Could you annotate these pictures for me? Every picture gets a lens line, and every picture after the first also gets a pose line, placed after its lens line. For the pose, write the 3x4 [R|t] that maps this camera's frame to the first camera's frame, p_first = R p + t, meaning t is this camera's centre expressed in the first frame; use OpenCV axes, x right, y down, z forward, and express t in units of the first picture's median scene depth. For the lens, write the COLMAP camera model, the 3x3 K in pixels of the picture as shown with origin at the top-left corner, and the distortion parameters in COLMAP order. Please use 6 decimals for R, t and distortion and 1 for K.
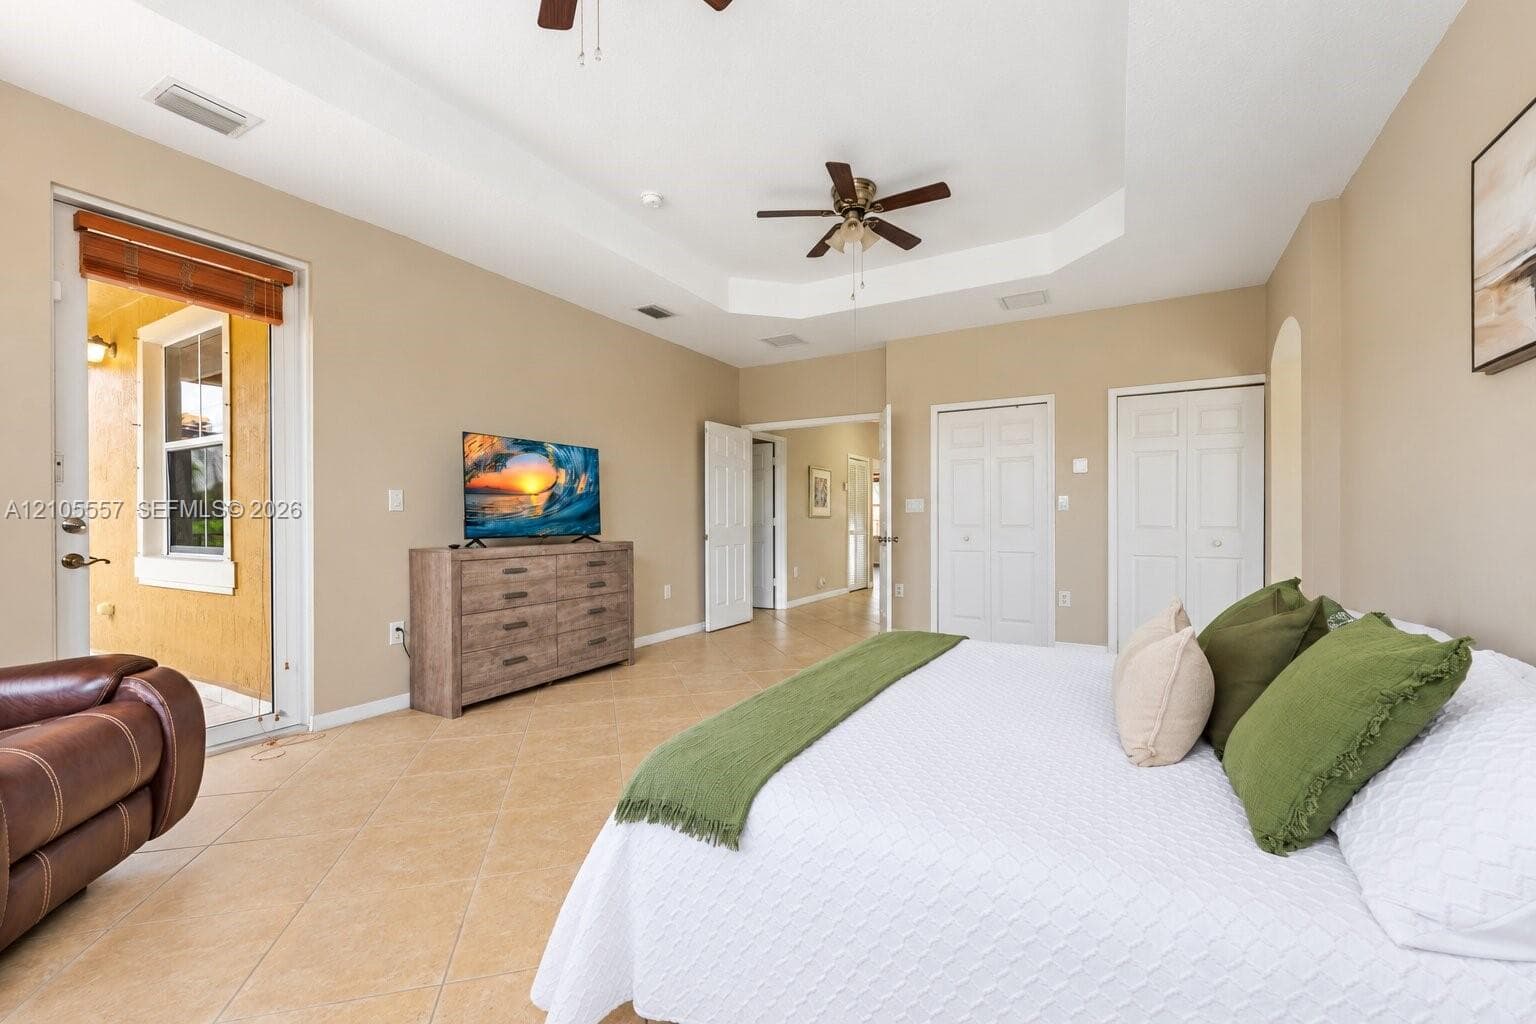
lens RADIAL K [[643.9, 0, 763.5], [0, 643.9, 516.8], [0, 0, 1]] dist [0.001693, 0.000898]
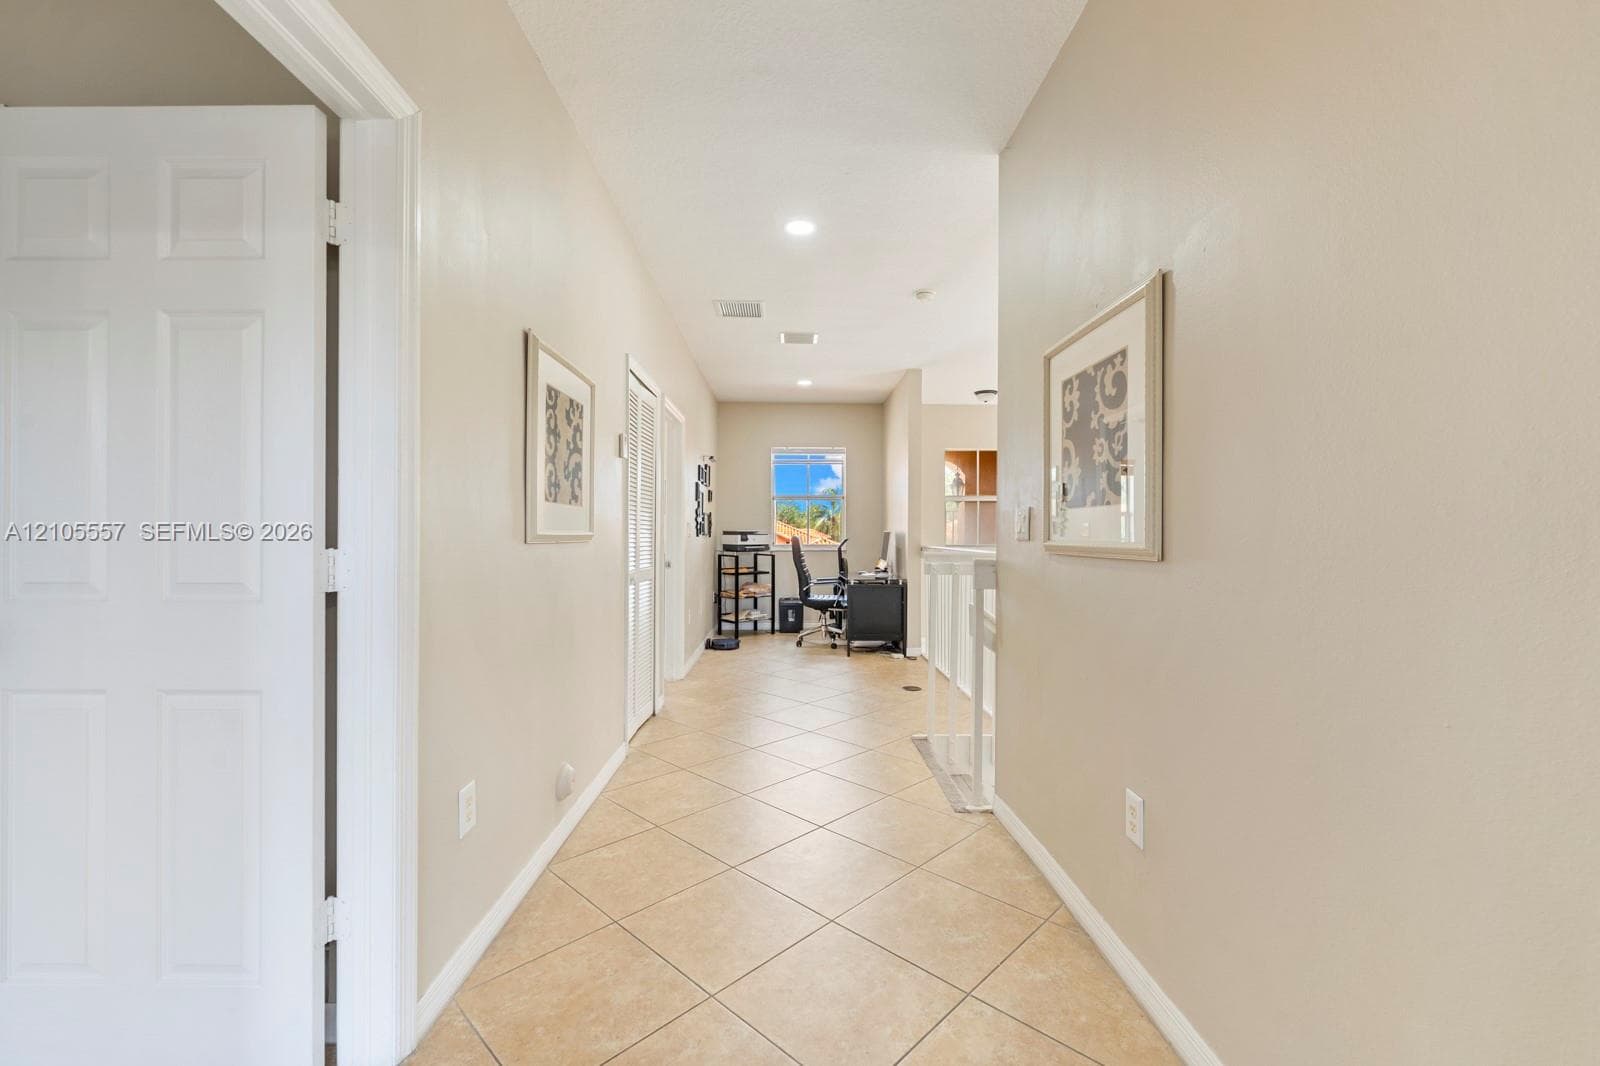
lens RADIAL K [[670.7, 0, 799.6], [0, 670.7, 530.2], [0, 0, 1]] dist [0.001693, 0.000898]
pose [[0.864368, 0.001178, 0.502858, 0.032622], [-0.001742, 0.999998, 0.000652, -0.004215], [-0.502857, -0.001439, 0.864369, 0.720057]]
